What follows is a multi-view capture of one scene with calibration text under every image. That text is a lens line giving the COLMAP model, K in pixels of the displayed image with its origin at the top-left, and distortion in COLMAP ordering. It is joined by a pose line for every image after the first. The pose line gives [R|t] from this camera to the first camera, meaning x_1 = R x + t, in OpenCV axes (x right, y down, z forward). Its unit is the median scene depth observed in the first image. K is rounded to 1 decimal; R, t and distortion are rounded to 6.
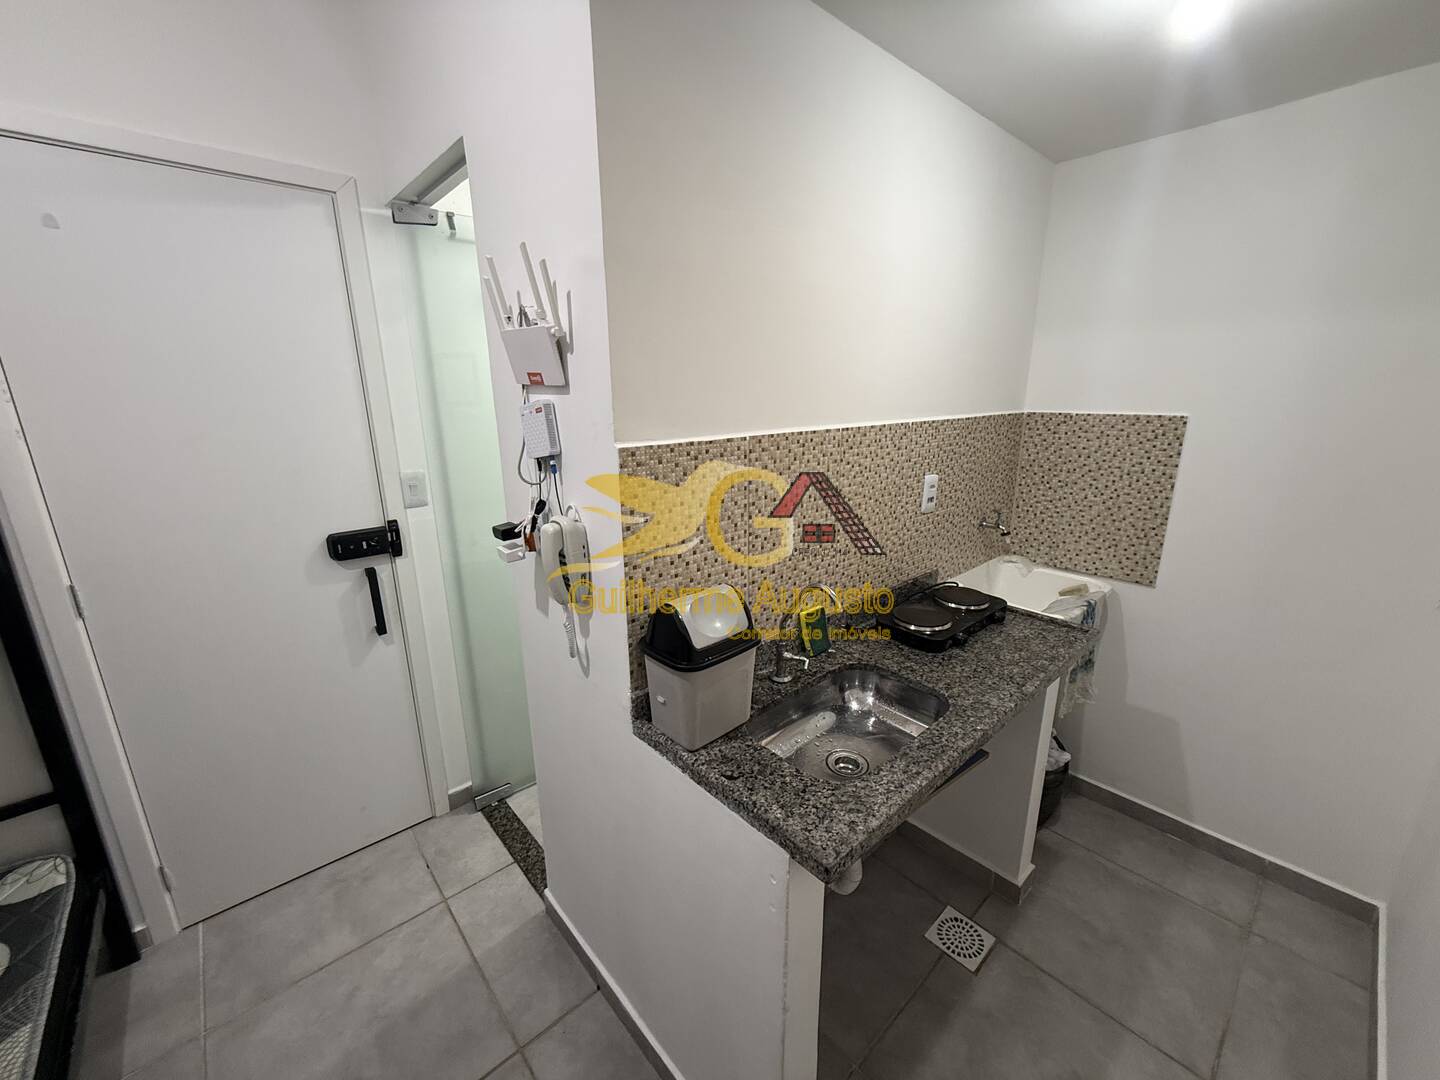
lens RADIAL K [[571.7, 0, 725.8], [0, 571.7, 540.0], [0, 0, 1]] dist [0.000385, 0.000316]
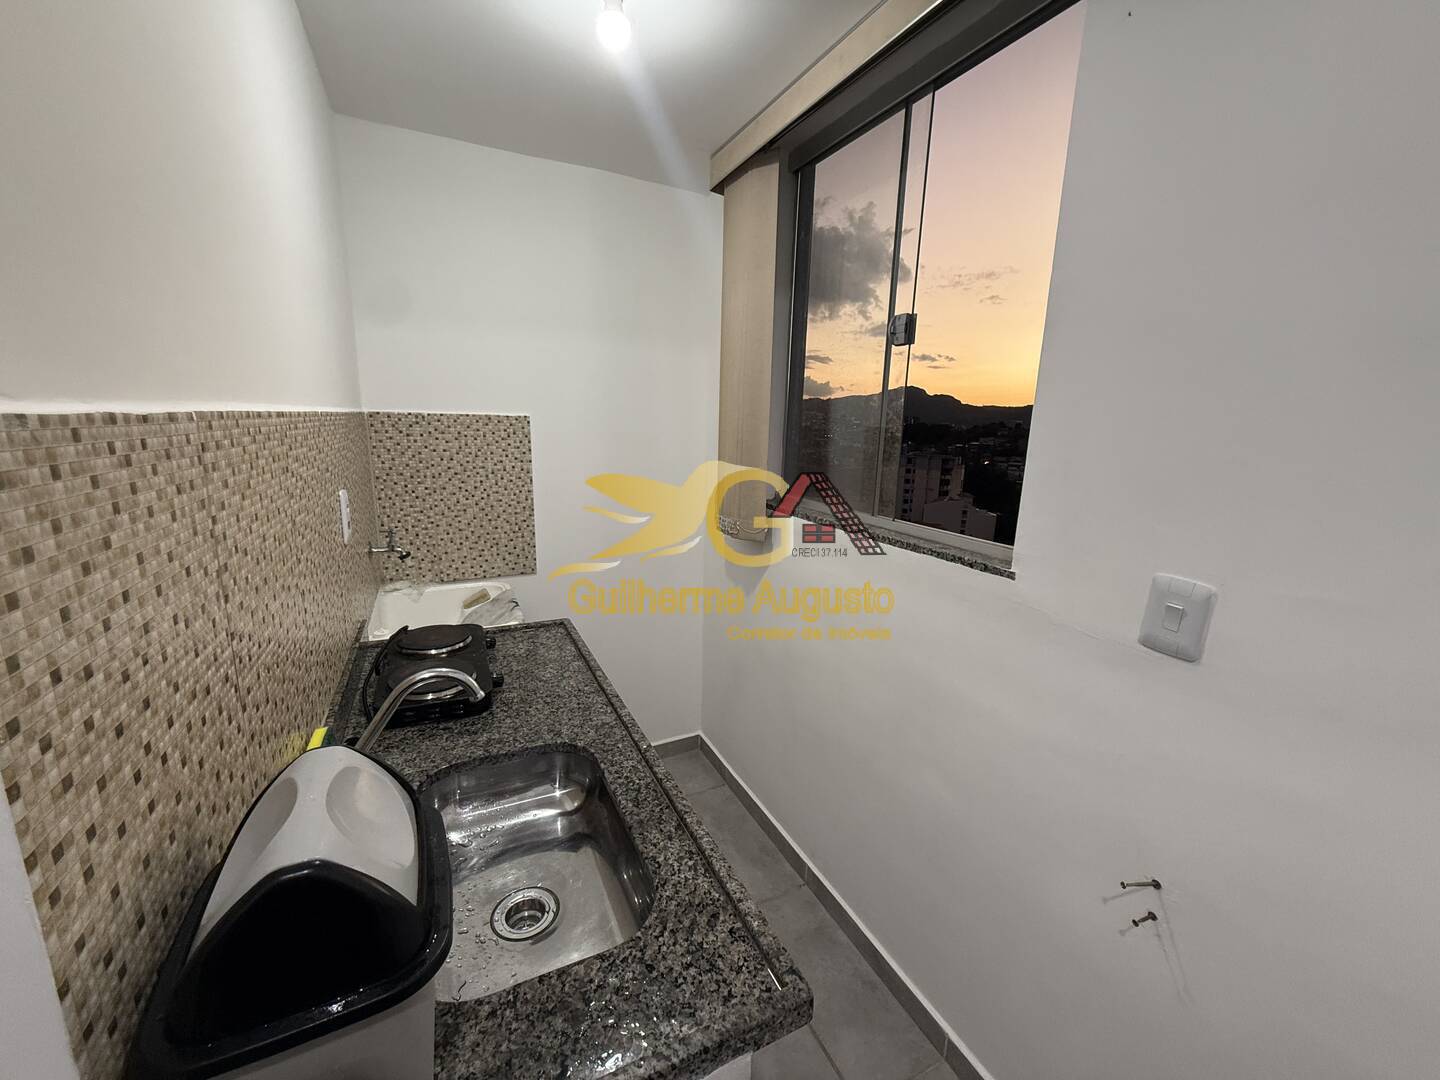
lens RADIAL K [[571.7, 0, 725.8], [0, 571.7, 540.0], [0, 0, 1]] dist [0.000385, 0.000316]
pose [[0.267054, -0.182564, 0.946231, -0.173638], [0.220582, 0.967404, 0.124395, -0.035074], [-0.938097, 0.175501, 0.298620, 0.330127]]
